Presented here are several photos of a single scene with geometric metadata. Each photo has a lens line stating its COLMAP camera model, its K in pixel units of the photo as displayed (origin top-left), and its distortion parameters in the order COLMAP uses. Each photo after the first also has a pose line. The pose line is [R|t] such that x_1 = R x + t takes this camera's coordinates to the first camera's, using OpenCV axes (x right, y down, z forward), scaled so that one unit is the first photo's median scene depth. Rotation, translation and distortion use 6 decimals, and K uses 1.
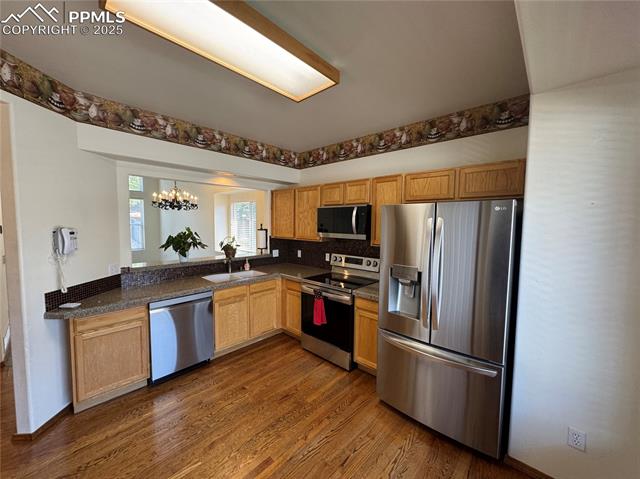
lens RADIAL K [[253.7, 0, 318.8], [0, 253.7, 241.0], [0, 0, 1]] dist [-0.001913, 0.000769]
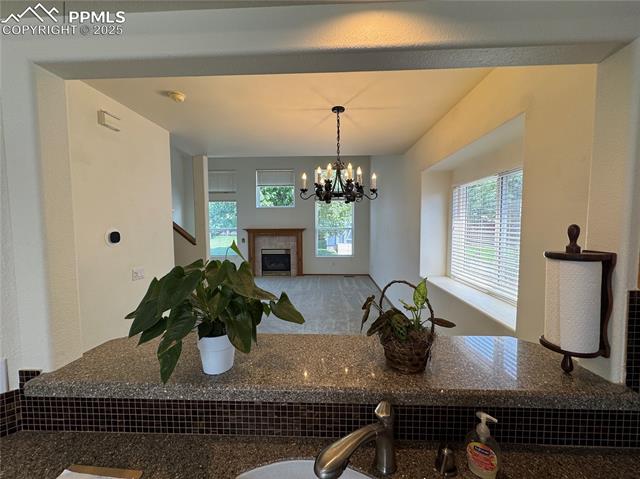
lens RADIAL K [[253.7, 0, 321.3], [0, 253.7, 236.5], [0, 0, 1]] dist [-0.001913, 0.000769]
pose [[0.654738, 0.019856, -0.755595, -0.203745], [-0.037420, 0.999281, -0.006165, -0.050852], [0.754929, 0.032311, 0.655010, 0.718509]]
